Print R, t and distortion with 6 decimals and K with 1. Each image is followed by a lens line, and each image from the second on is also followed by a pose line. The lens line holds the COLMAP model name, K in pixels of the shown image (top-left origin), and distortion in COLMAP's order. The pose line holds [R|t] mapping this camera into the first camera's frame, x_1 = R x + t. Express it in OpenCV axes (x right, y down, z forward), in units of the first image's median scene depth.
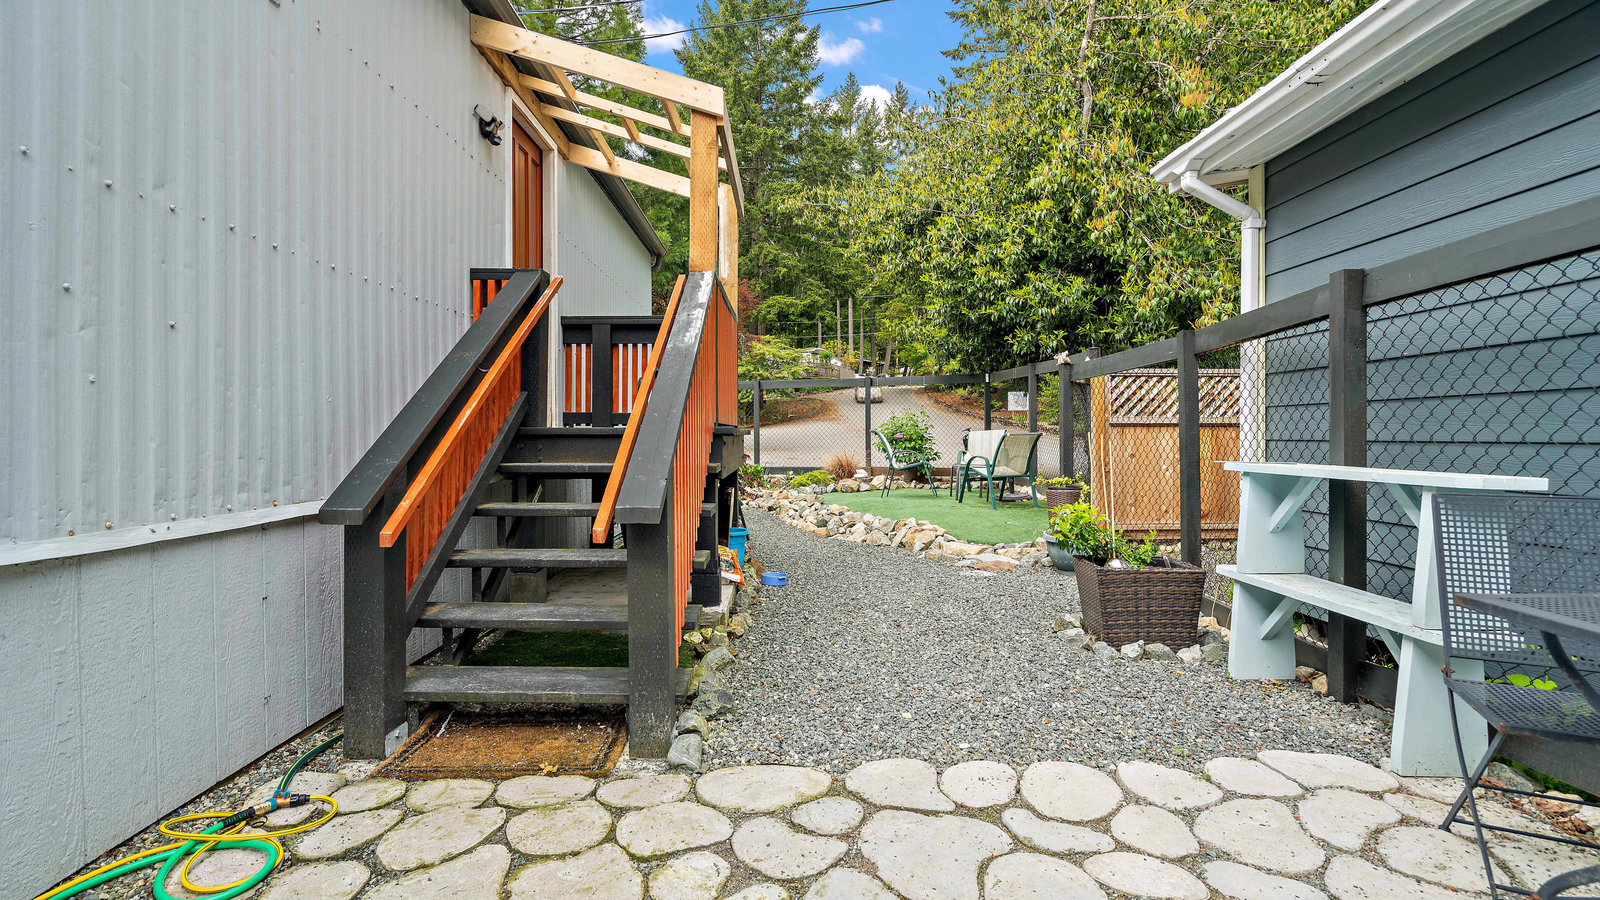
lens RADIAL K [[742.7, 0, 804.7], [0, 742.7, 427.7], [0, 0, 1]] dist [0.000062, 0.000062]
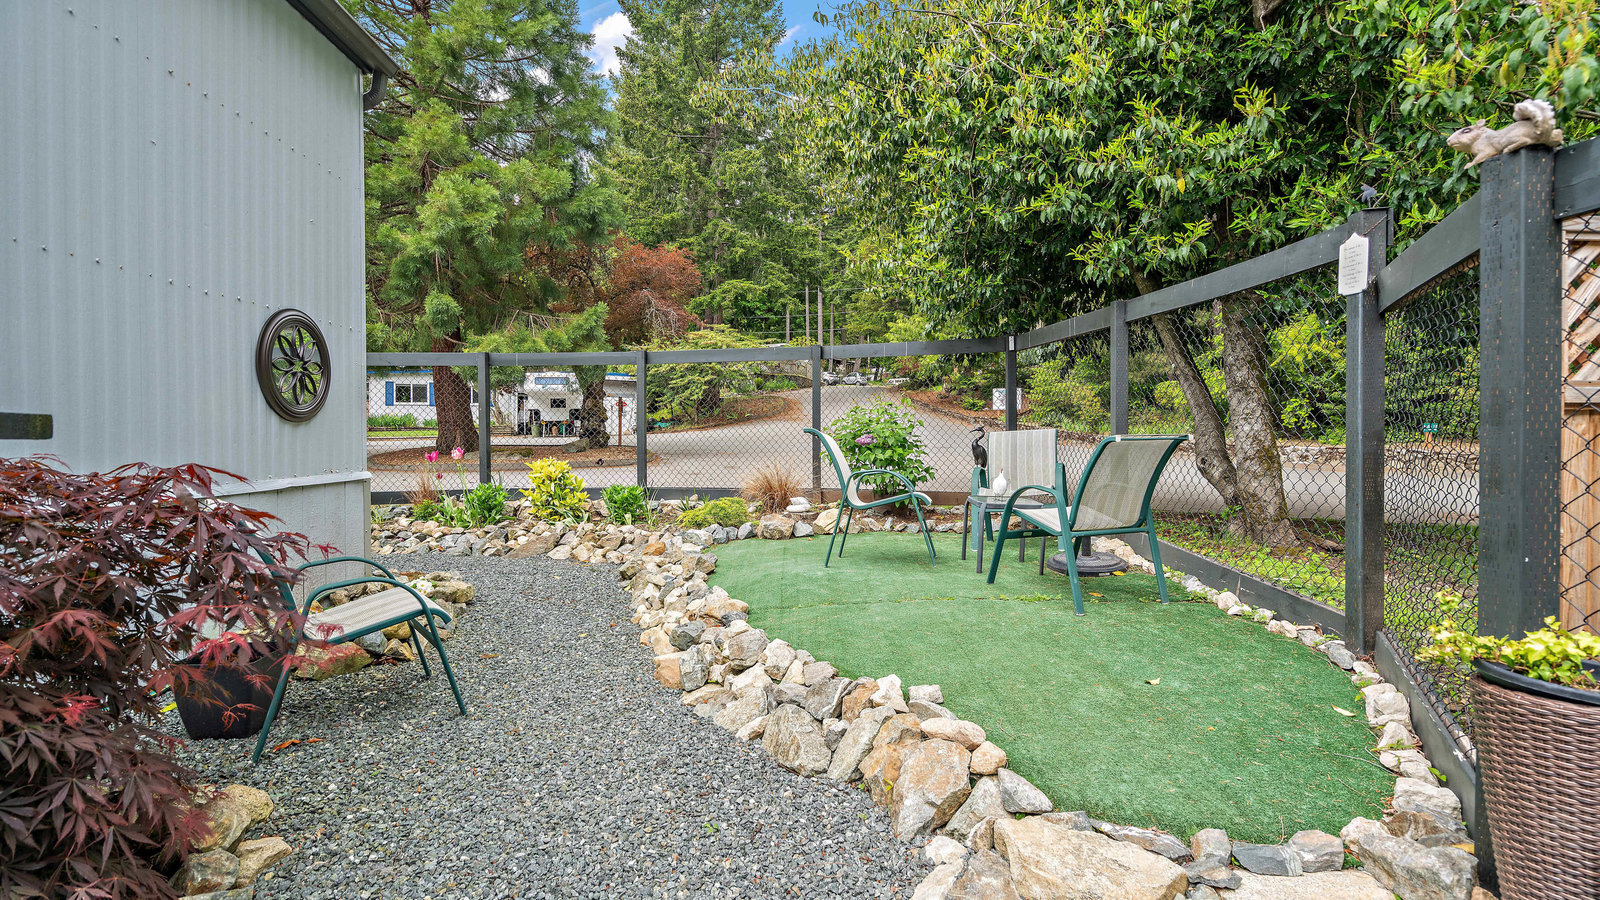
lens RADIAL K [[727.3, 0, 800.0], [0, 727.3, 450.0], [0, 0, 1]] dist [0.002002, 0.000303]
pose [[0.999547, 0.003732, 0.029854, 0.053629], [-0.004578, 0.999588, 0.028320, 0.002783], [-0.029736, -0.028443, 0.999153, 0.390464]]
